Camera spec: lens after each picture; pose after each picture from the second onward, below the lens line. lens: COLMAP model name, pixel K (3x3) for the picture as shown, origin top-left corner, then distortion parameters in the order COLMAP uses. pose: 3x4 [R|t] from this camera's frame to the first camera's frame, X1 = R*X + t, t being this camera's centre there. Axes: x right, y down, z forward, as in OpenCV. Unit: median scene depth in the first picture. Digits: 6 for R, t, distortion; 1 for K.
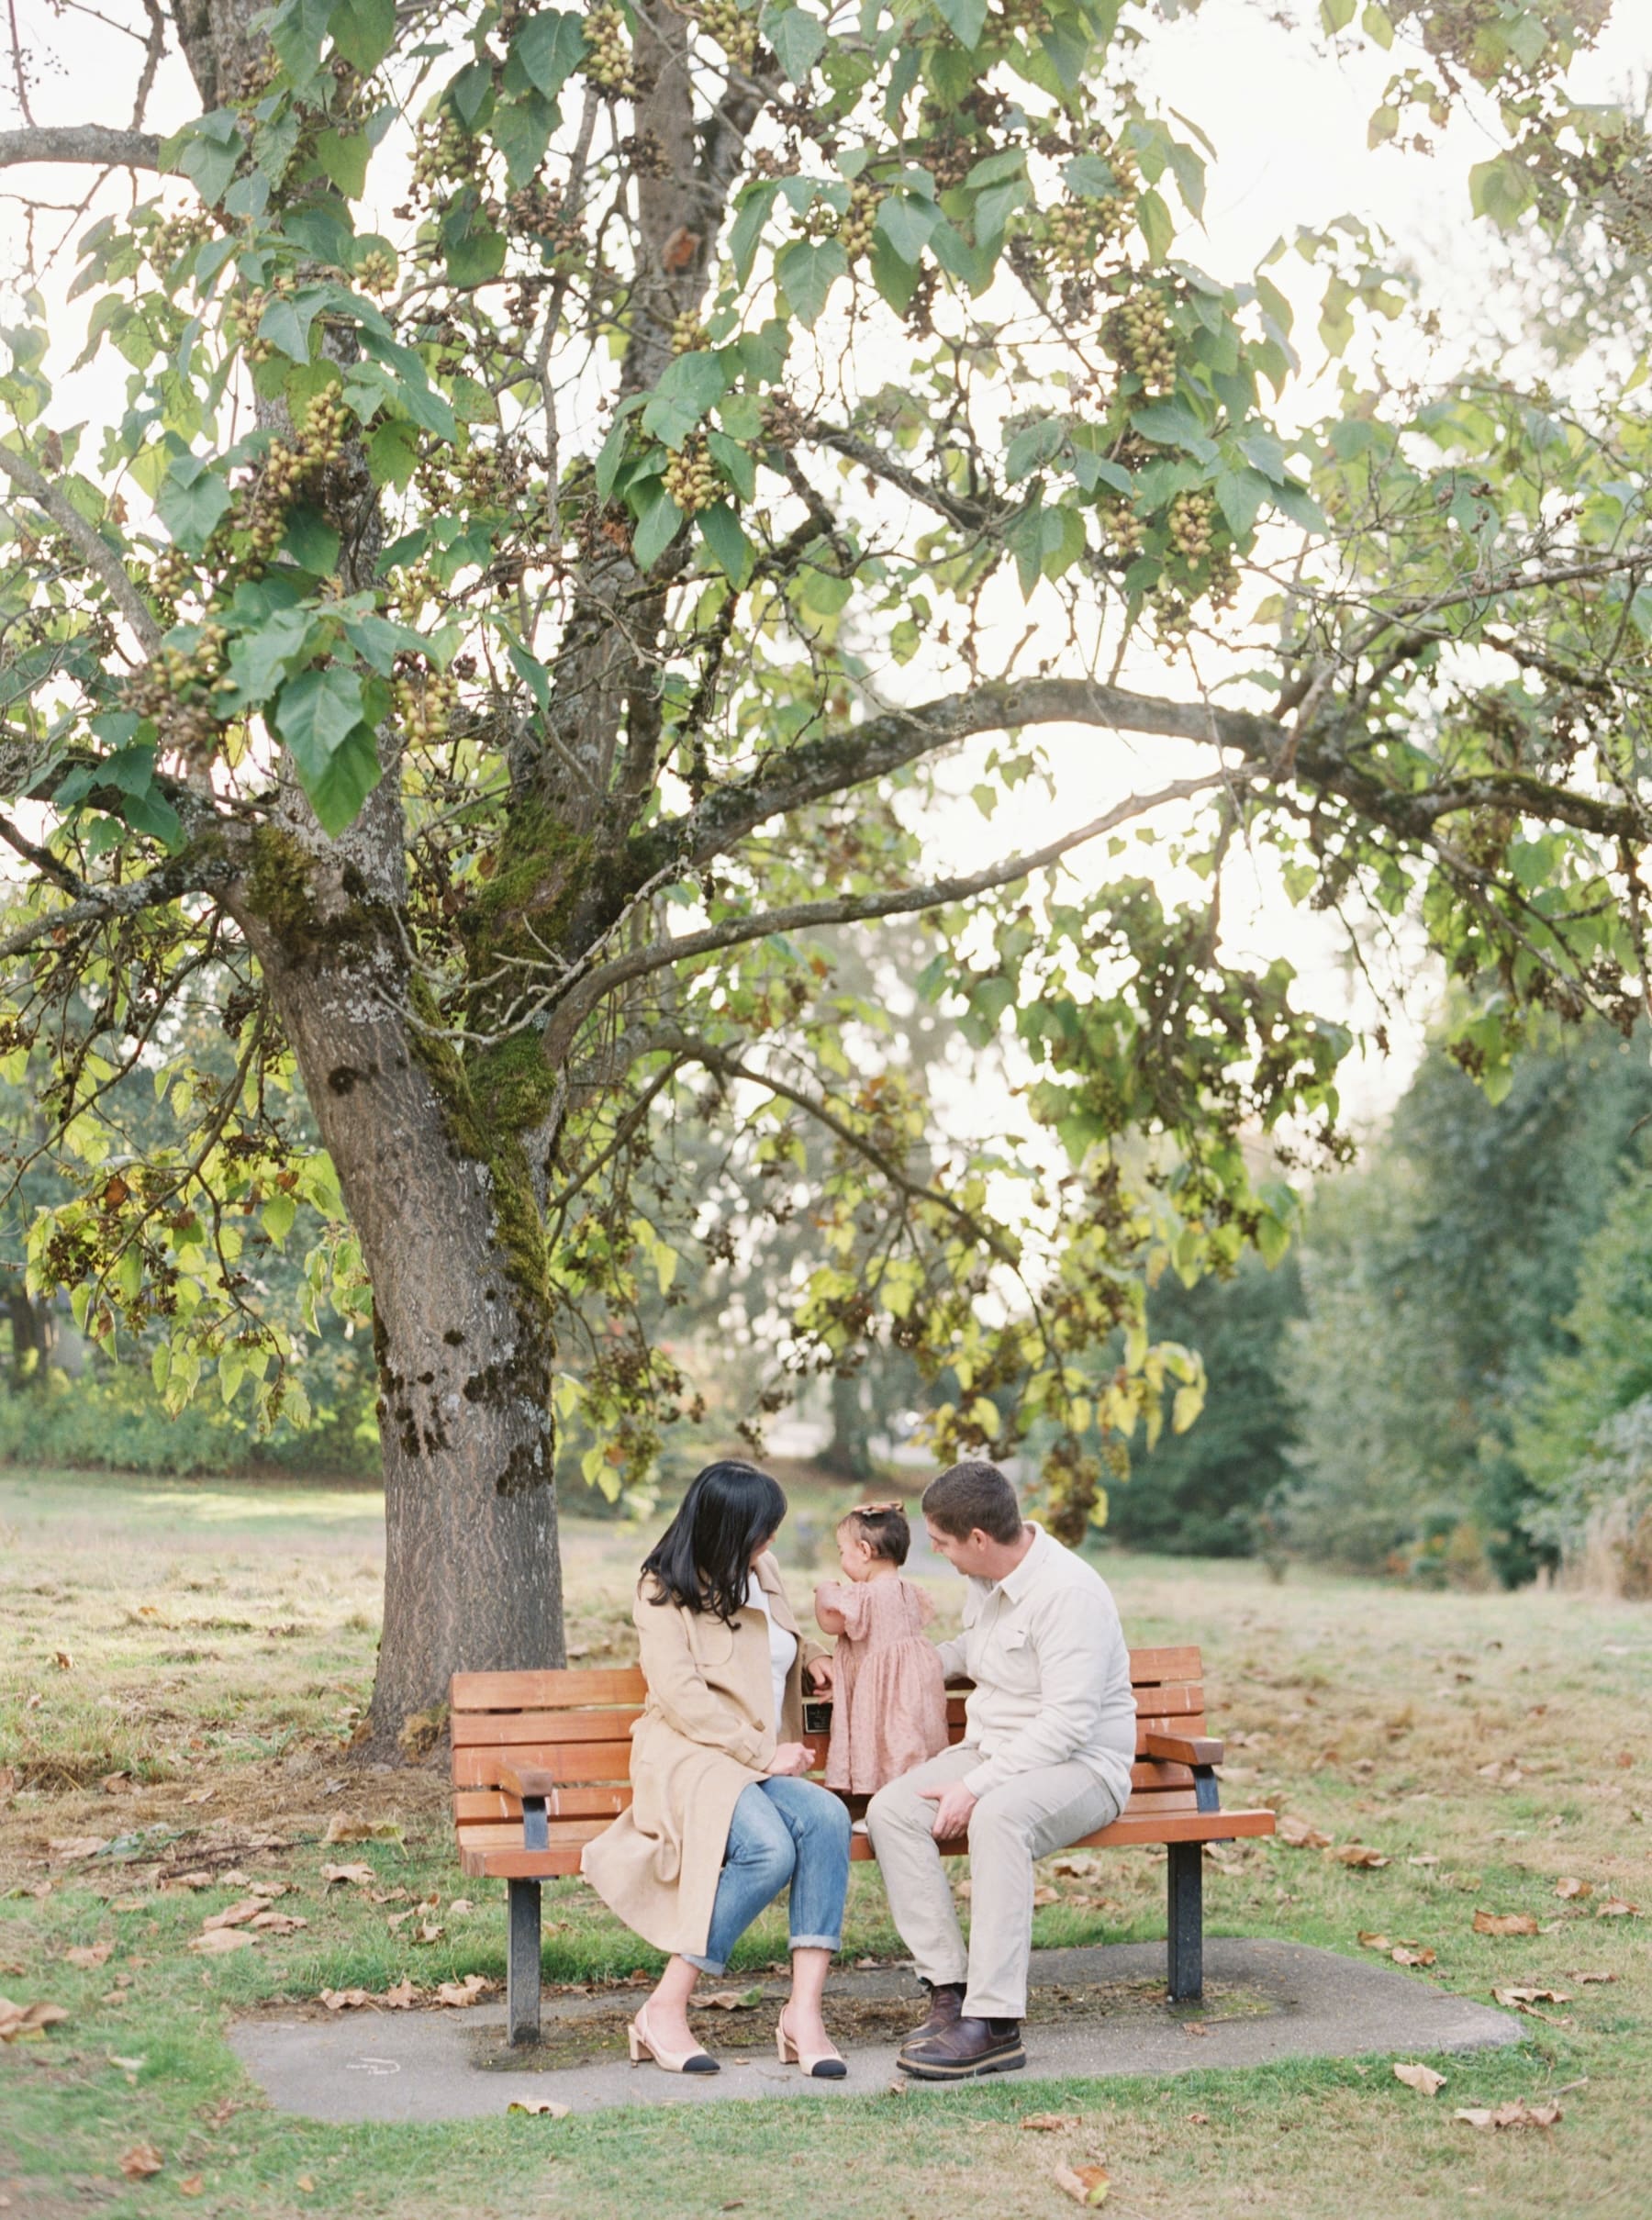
lens RADIAL K [[3342.4, 0, 826.0], [0, 3342.4, 1110.0], [0, 0, 1]] dist [-0.136096, 0.076189]
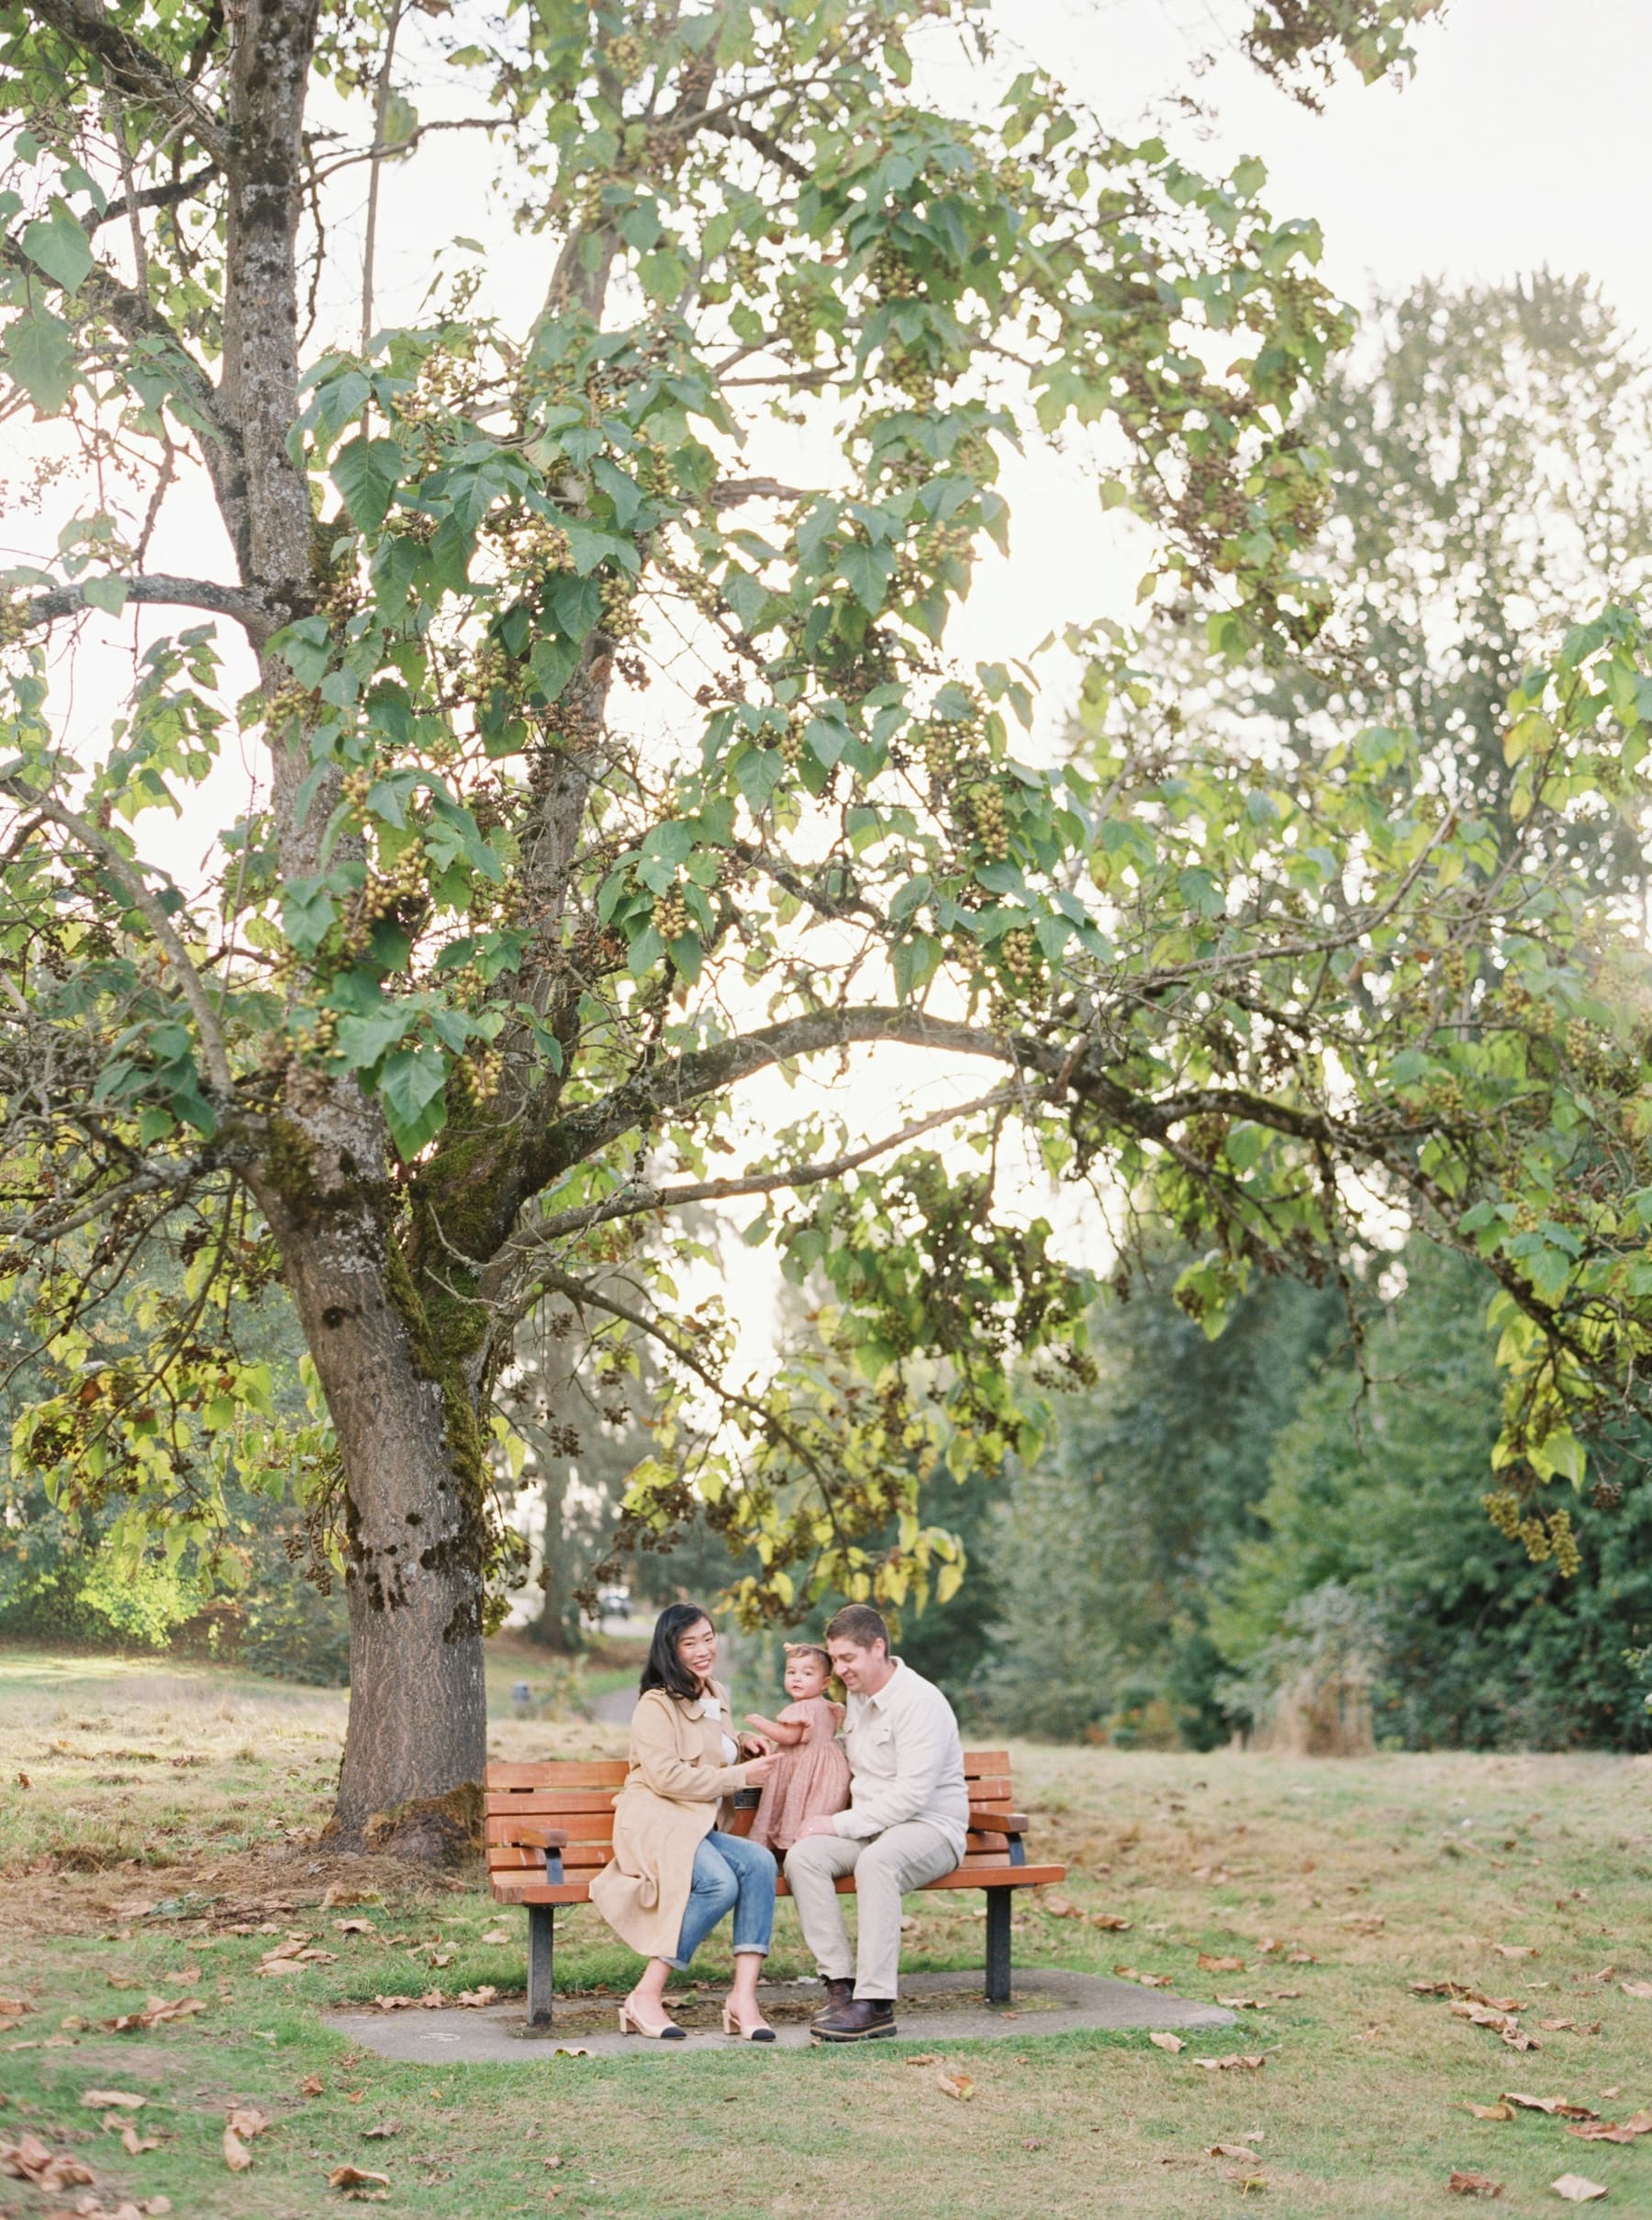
lens RADIAL K [[3342.4, 0, 826.0], [0, 3342.4, 1110.0], [0, 0, 1]] dist [-0.136096, 0.076189]
pose [[0.995699, 0.024780, 0.089272, -0.070612], [-0.020122, 0.998407, -0.052713, -0.024223], [-0.090436, 0.050690, 0.994611, -0.293678]]
